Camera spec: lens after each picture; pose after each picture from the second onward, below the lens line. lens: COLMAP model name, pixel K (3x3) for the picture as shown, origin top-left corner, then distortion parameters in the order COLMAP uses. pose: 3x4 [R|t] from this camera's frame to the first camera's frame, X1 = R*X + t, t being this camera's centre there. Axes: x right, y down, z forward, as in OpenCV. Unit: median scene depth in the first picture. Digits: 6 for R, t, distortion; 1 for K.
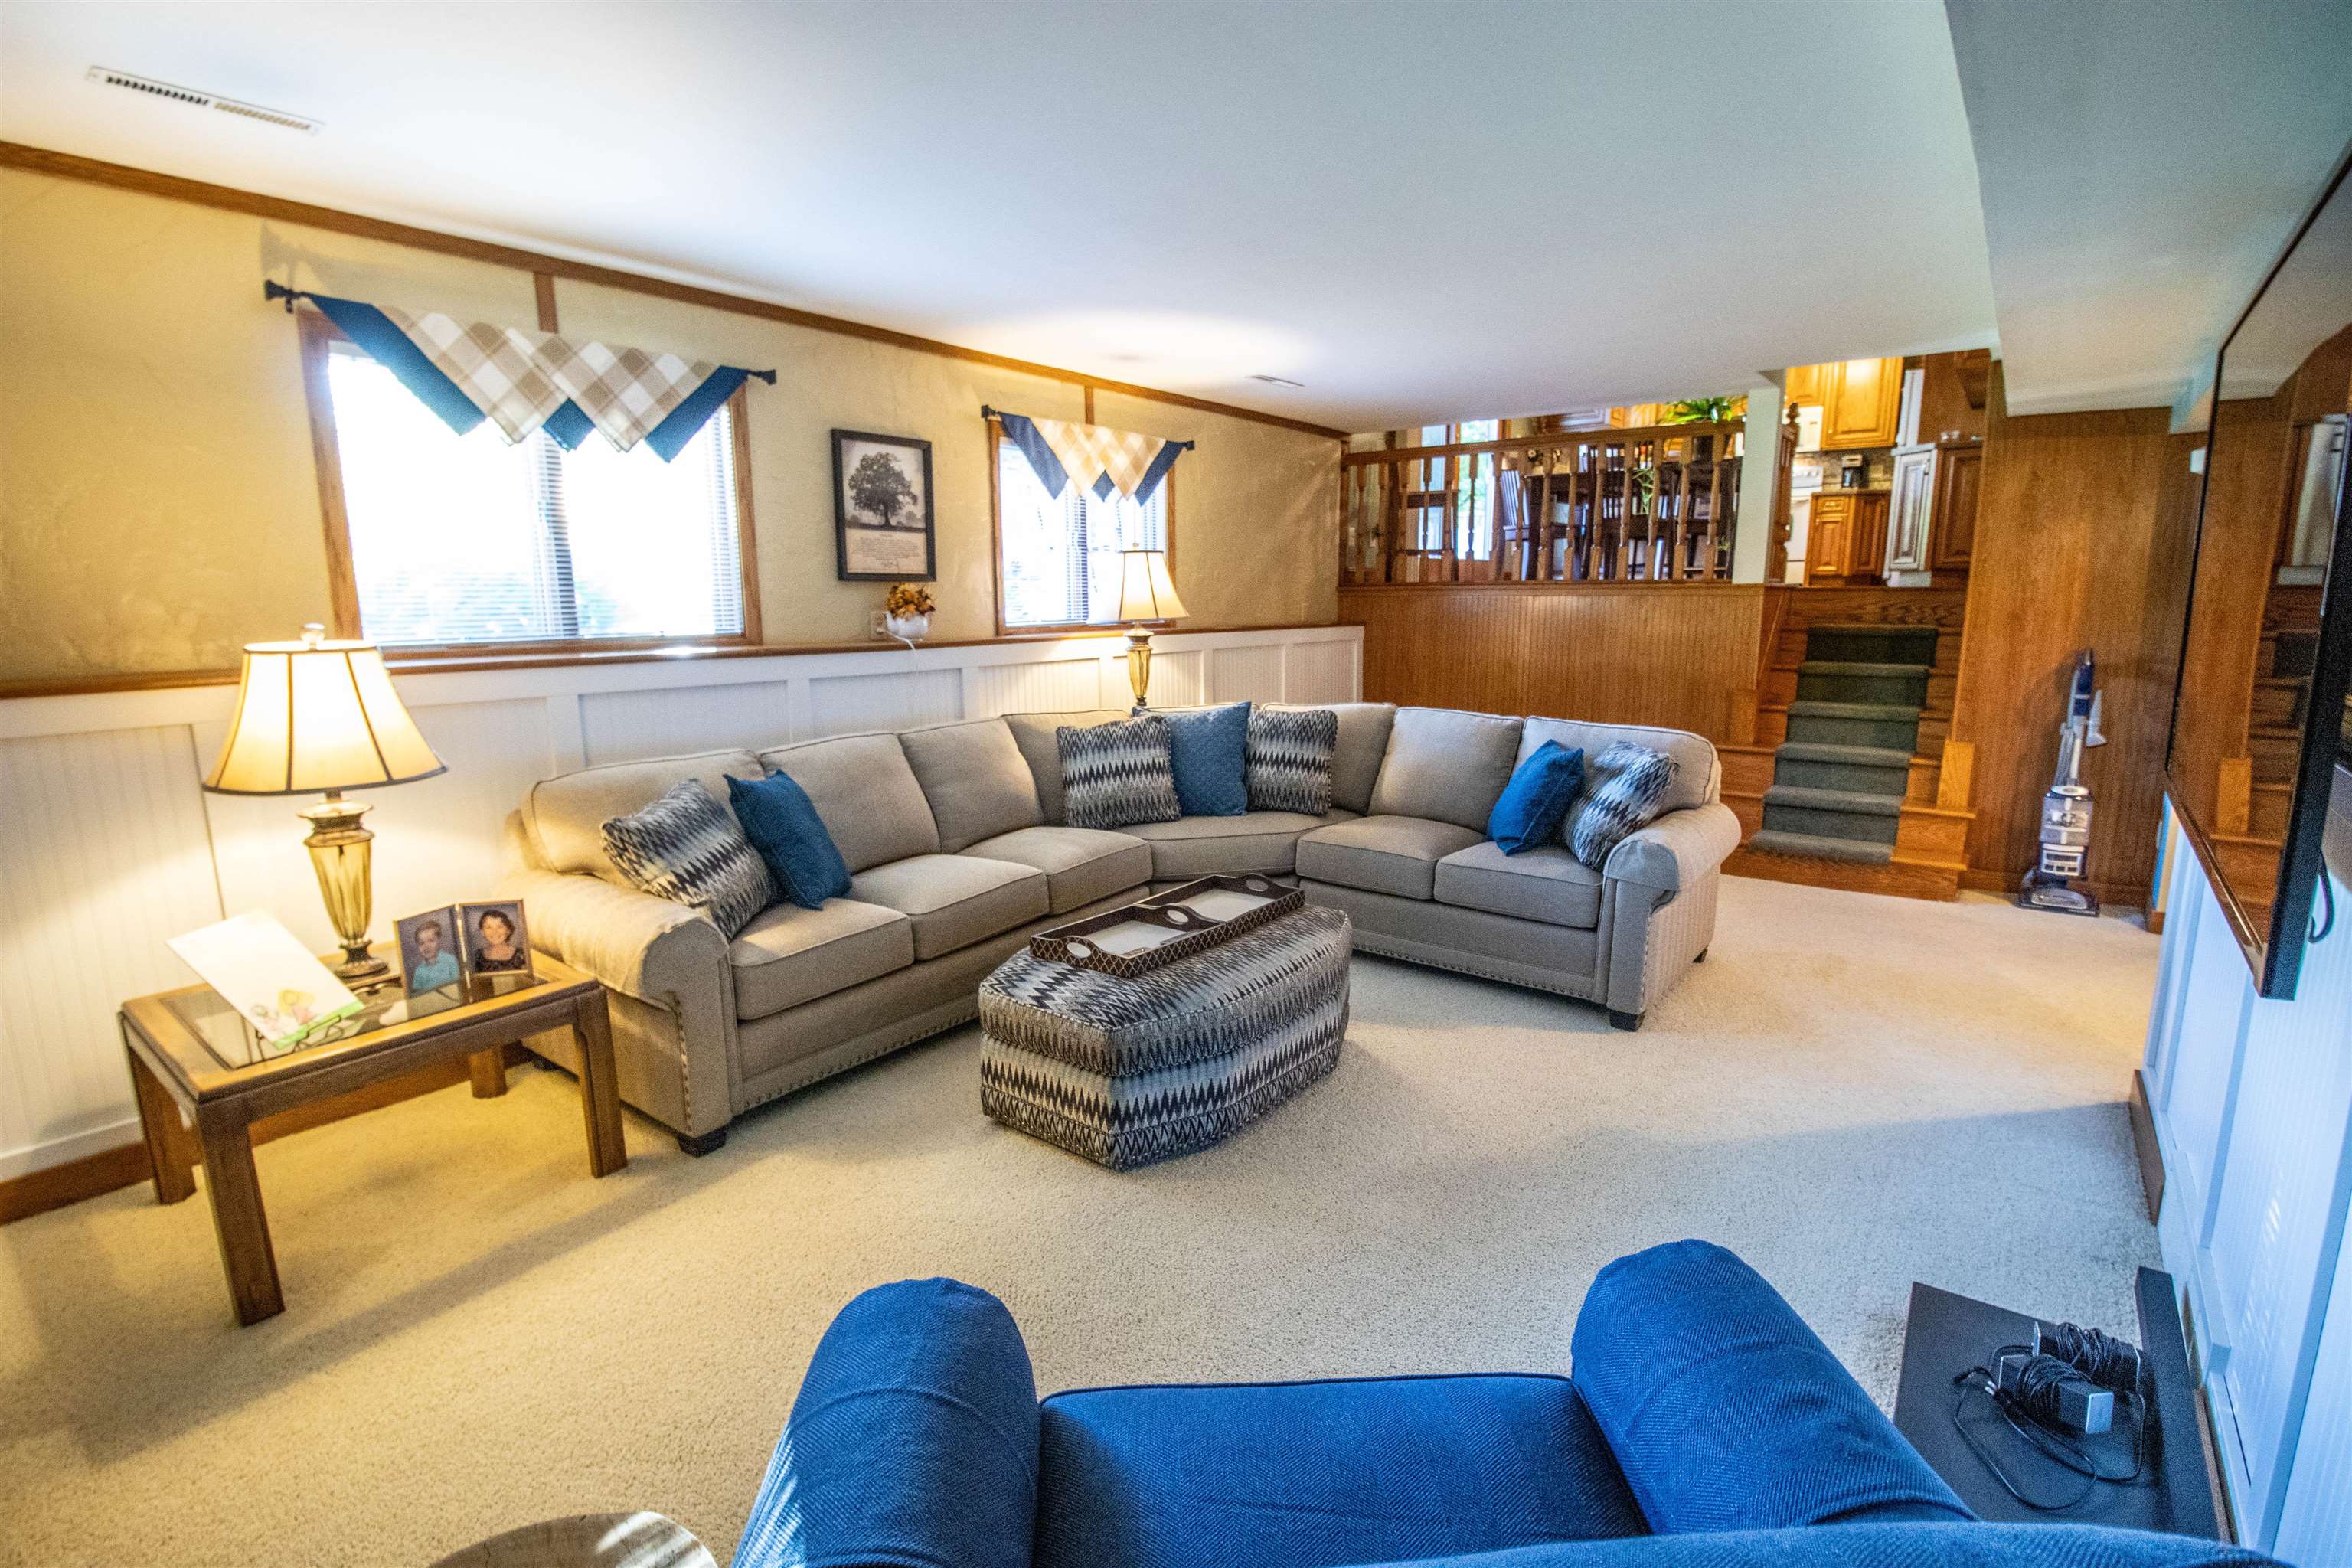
lens RADIAL K [[1123.0, 0, 1171.1], [0, 1123.0, 794.4], [0, 0, 1]] dist [-0.019339, -0.003218]
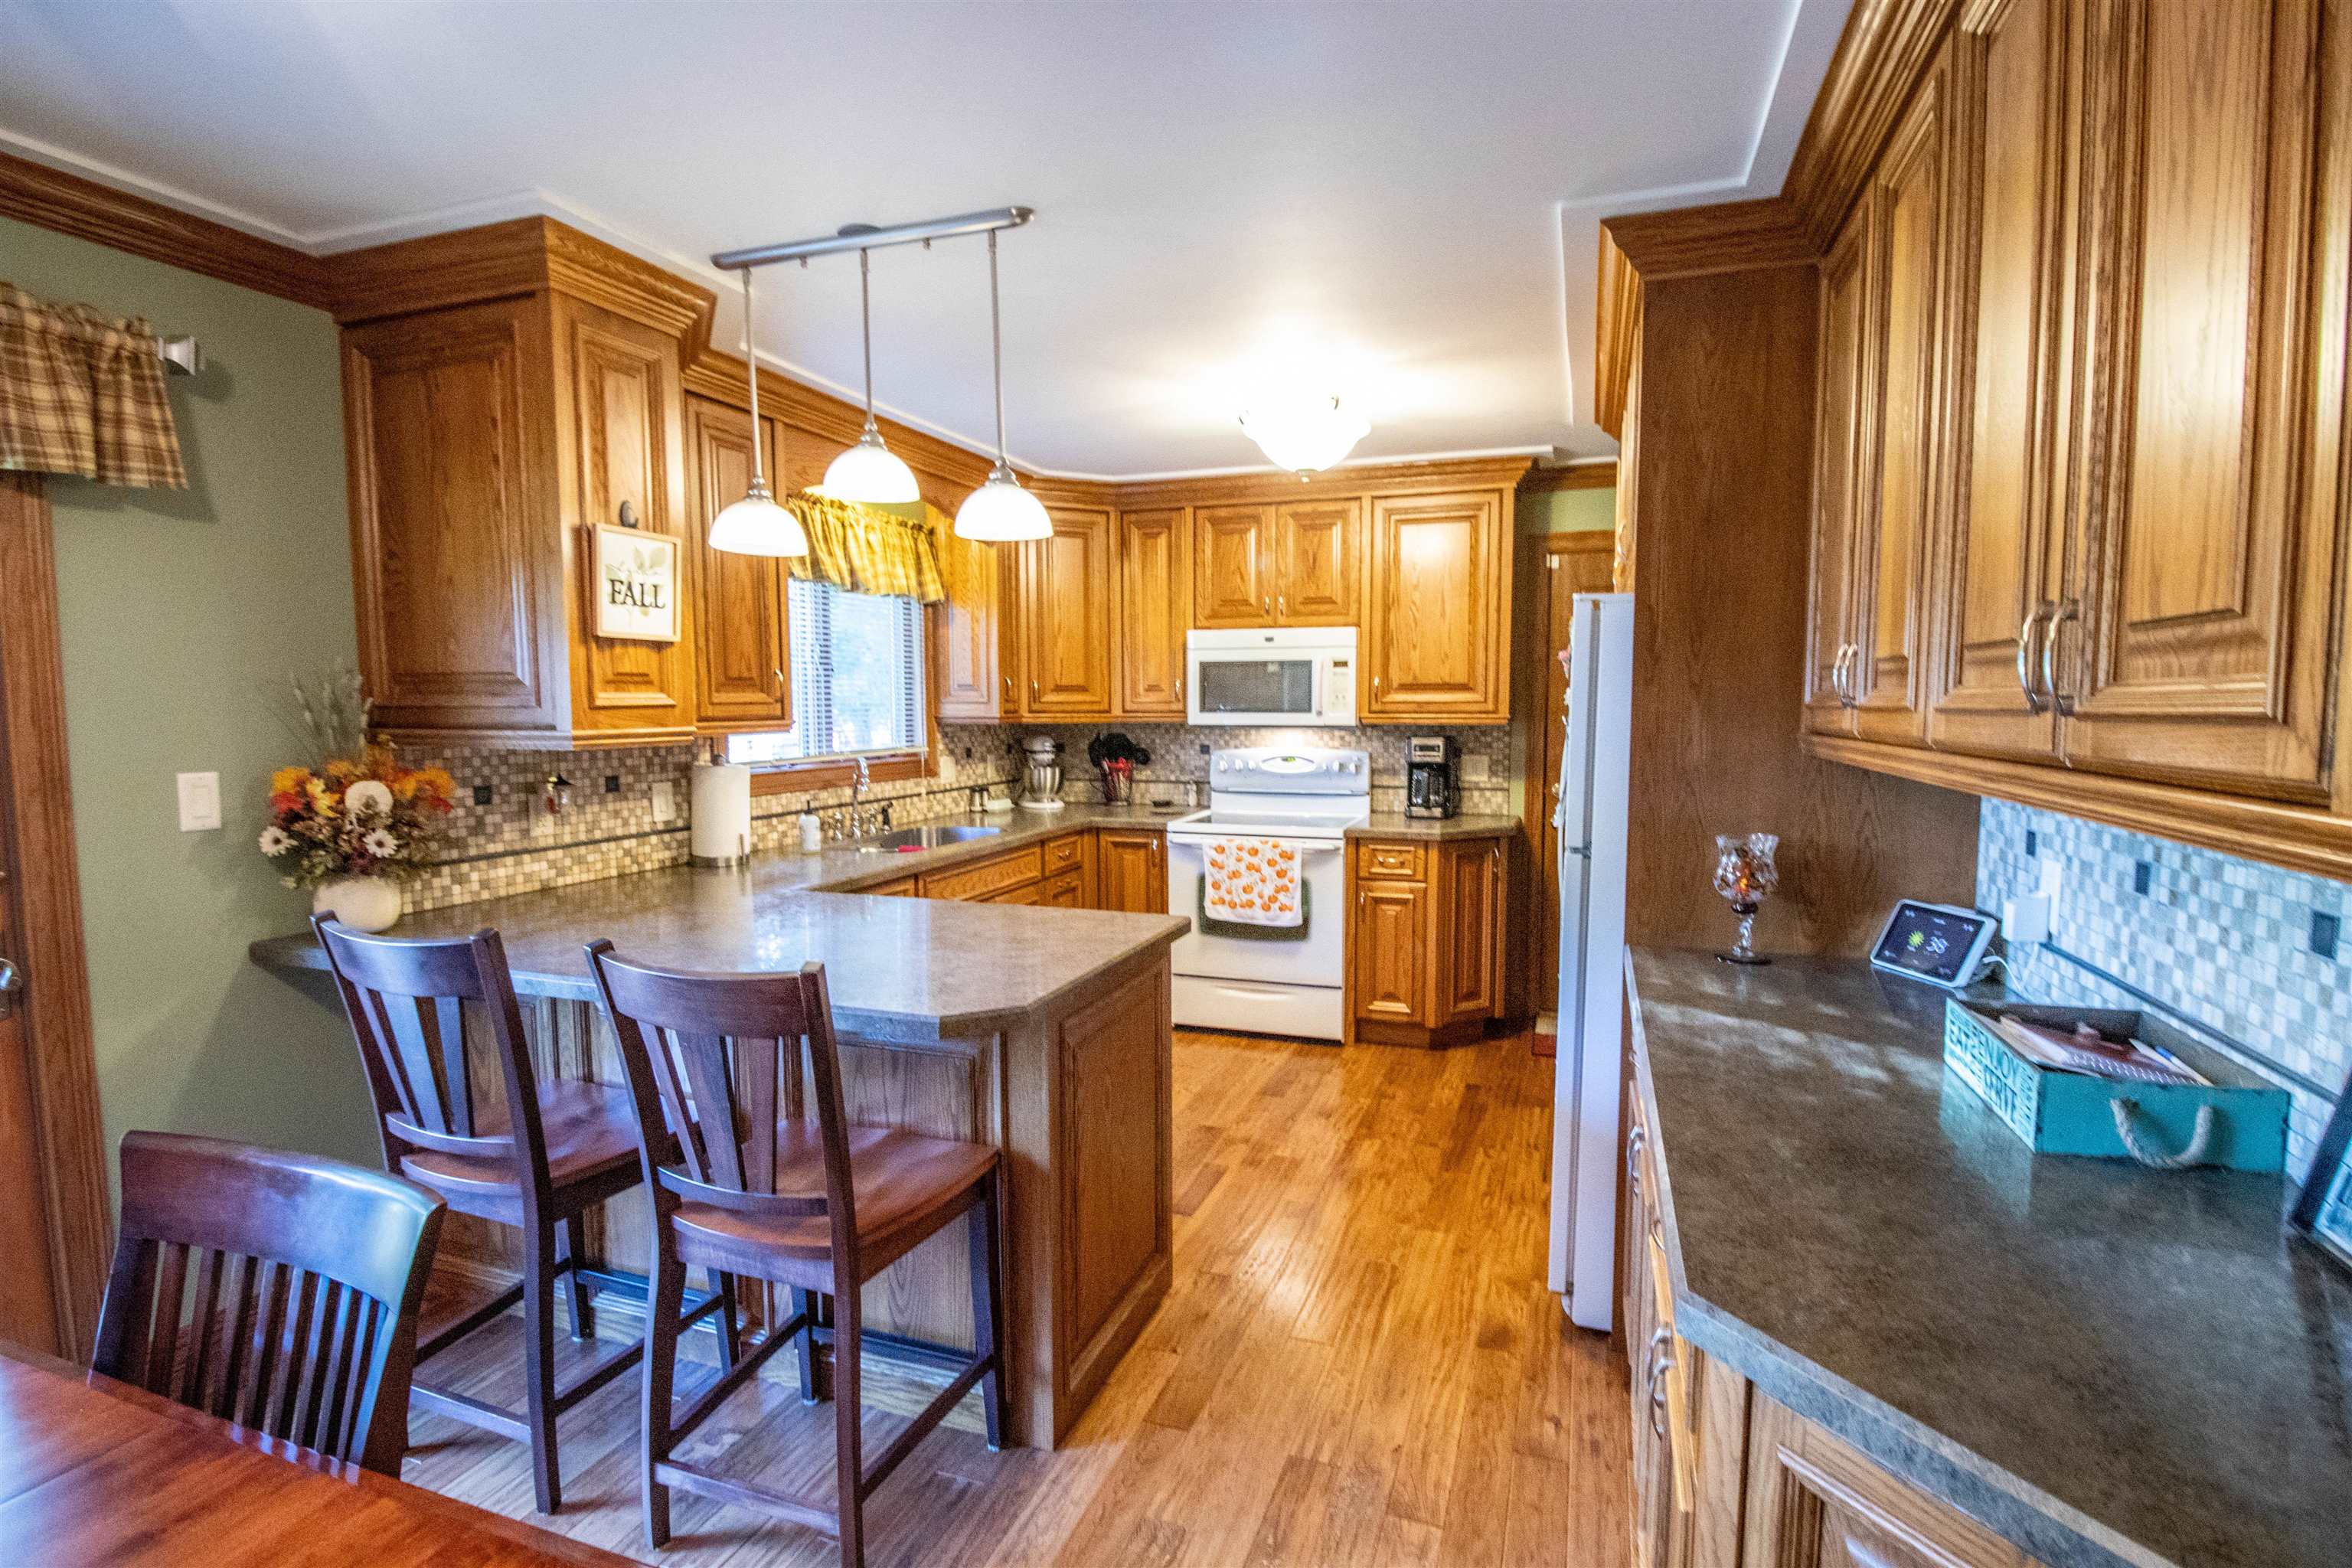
lens RADIAL K [[1123.0, 0, 1199.4], [0, 1123.0, 789.8], [0, 0, 1]] dist [-0.019339, -0.003218]
pose [[0.946046, -0.030048, 0.322636, 0.387274], [0.061902, 0.994113, -0.088928, -0.251891], [-0.318064, 0.104102, 0.942336, 0.616803]]
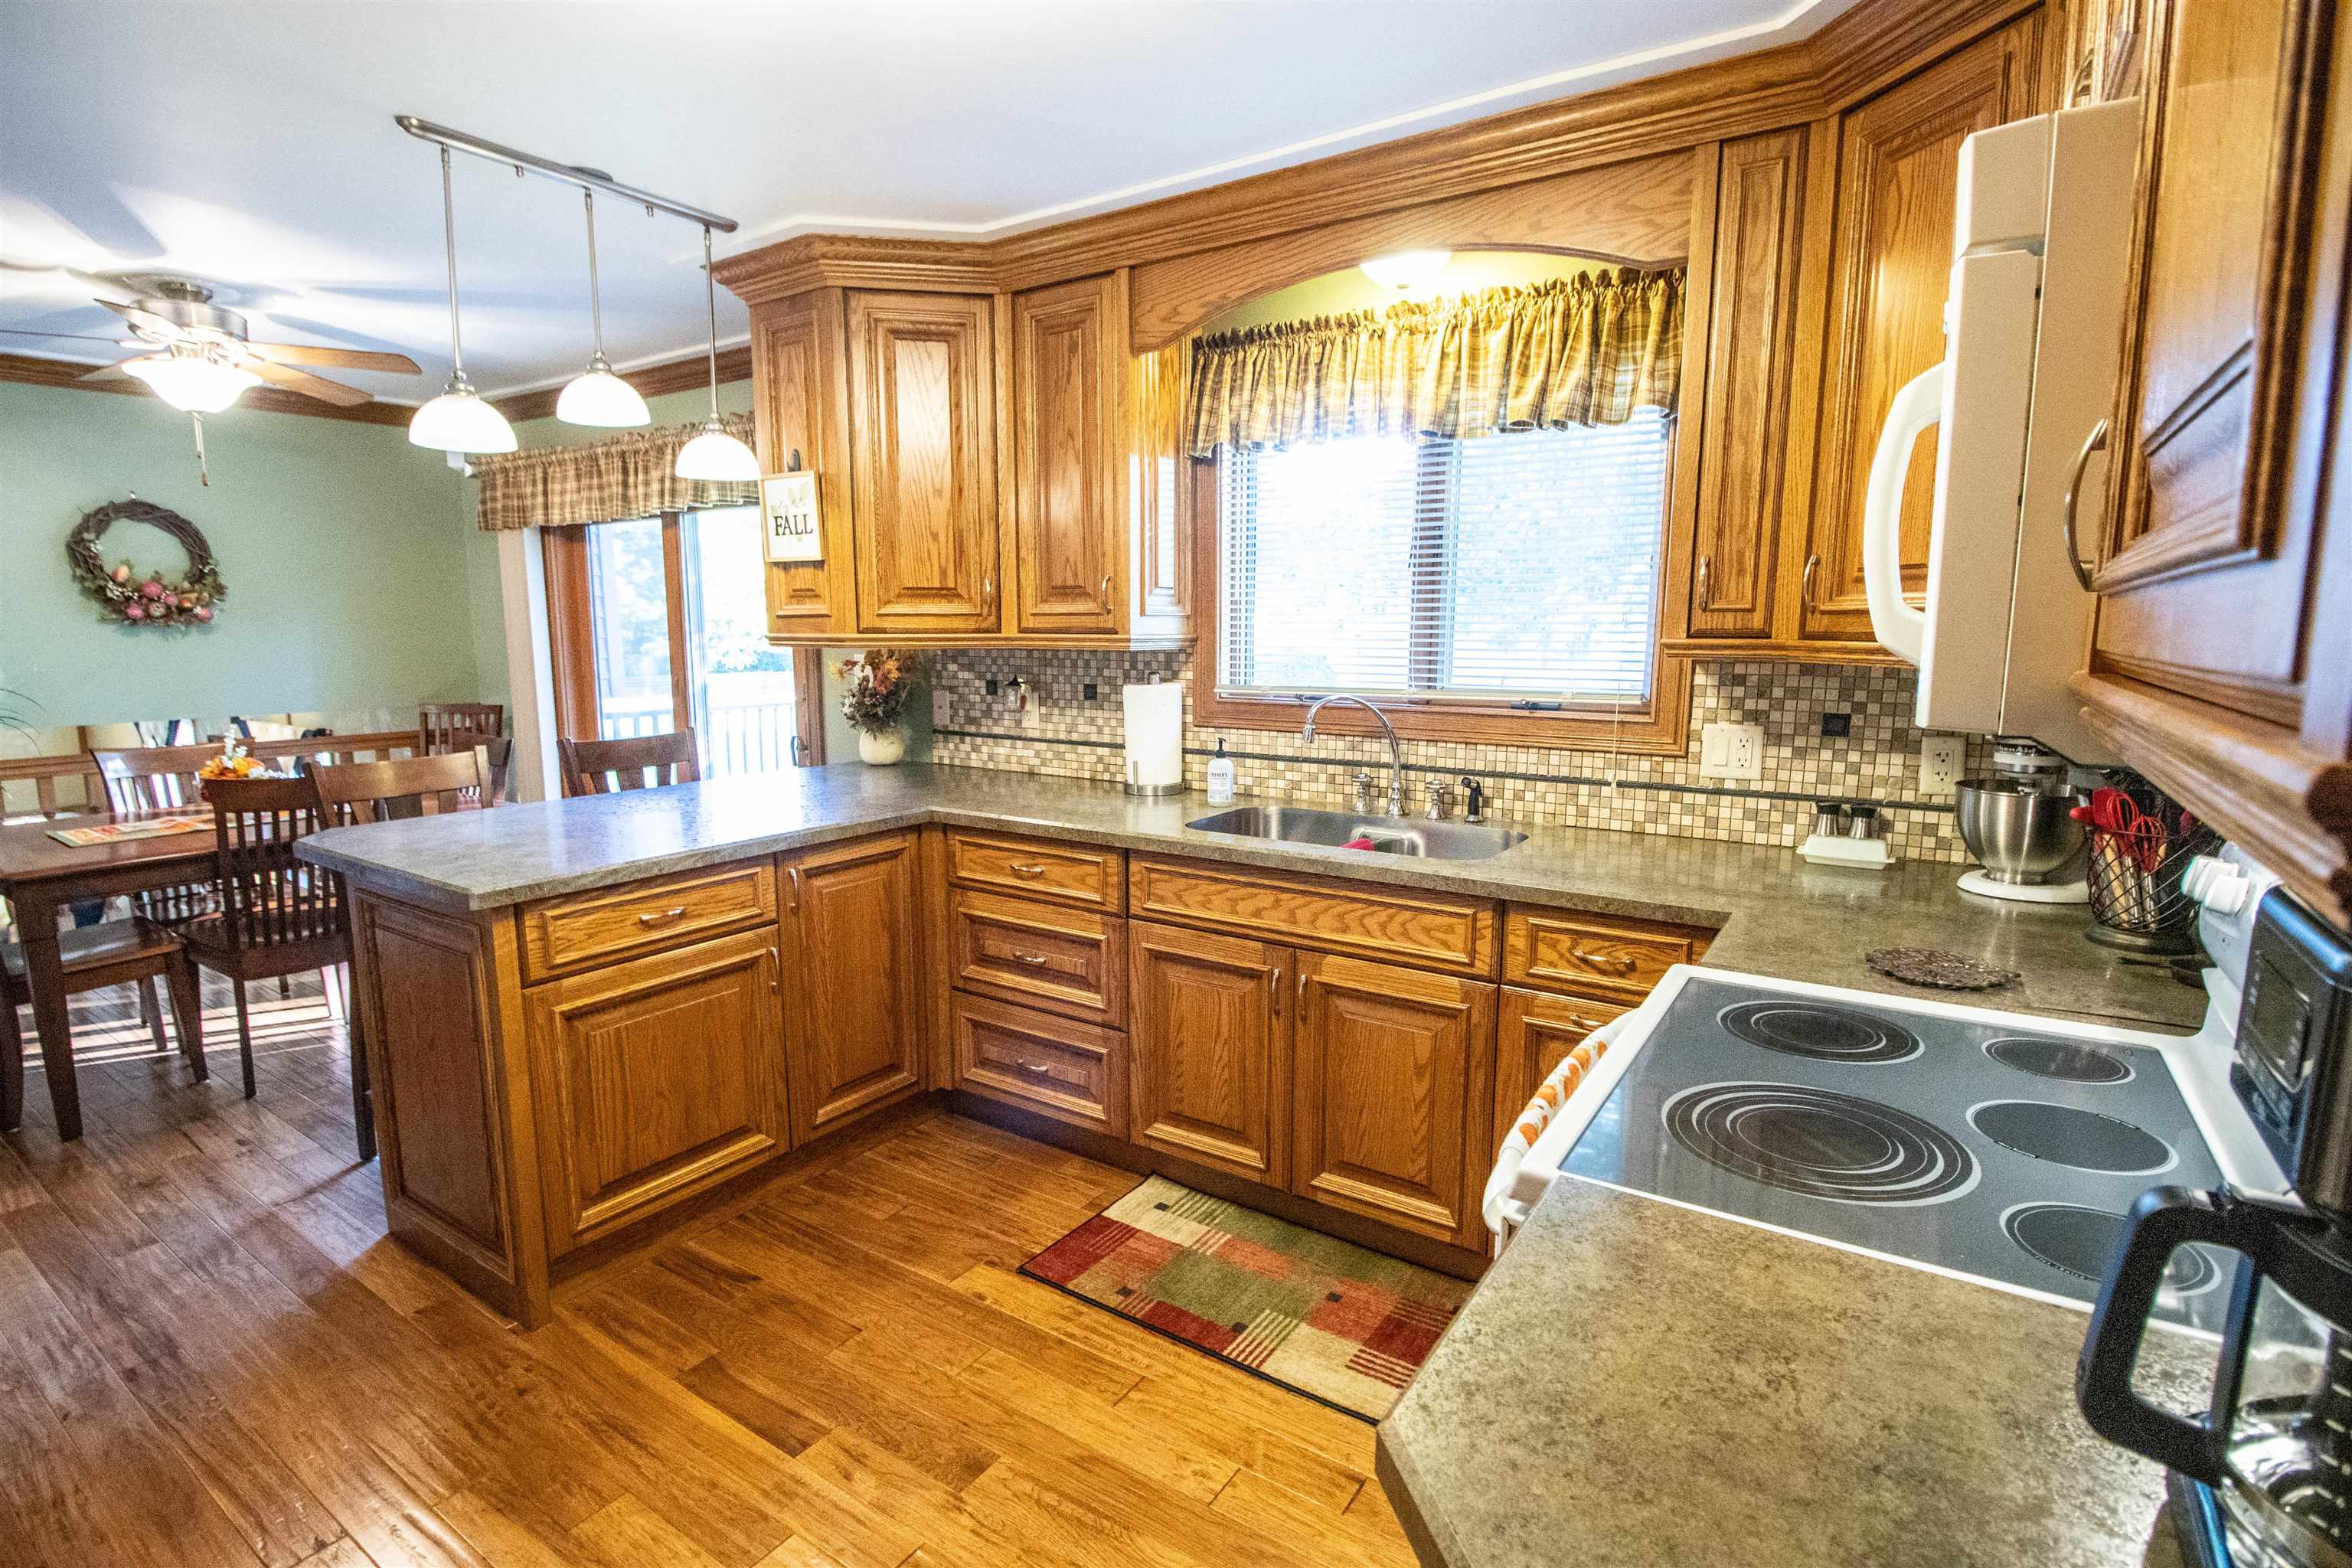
lens RADIAL K [[1123.0, 0, 1171.4], [0, 1123.0, 796.9], [0, 0, 1]] dist [-0.019339, -0.003218]
pose [[0.077223, 0.150286, -0.985622, 0.982416], [-0.179687, 0.974484, 0.134509, -0.376284], [0.980688, 0.166717, 0.102257, 1.346087]]
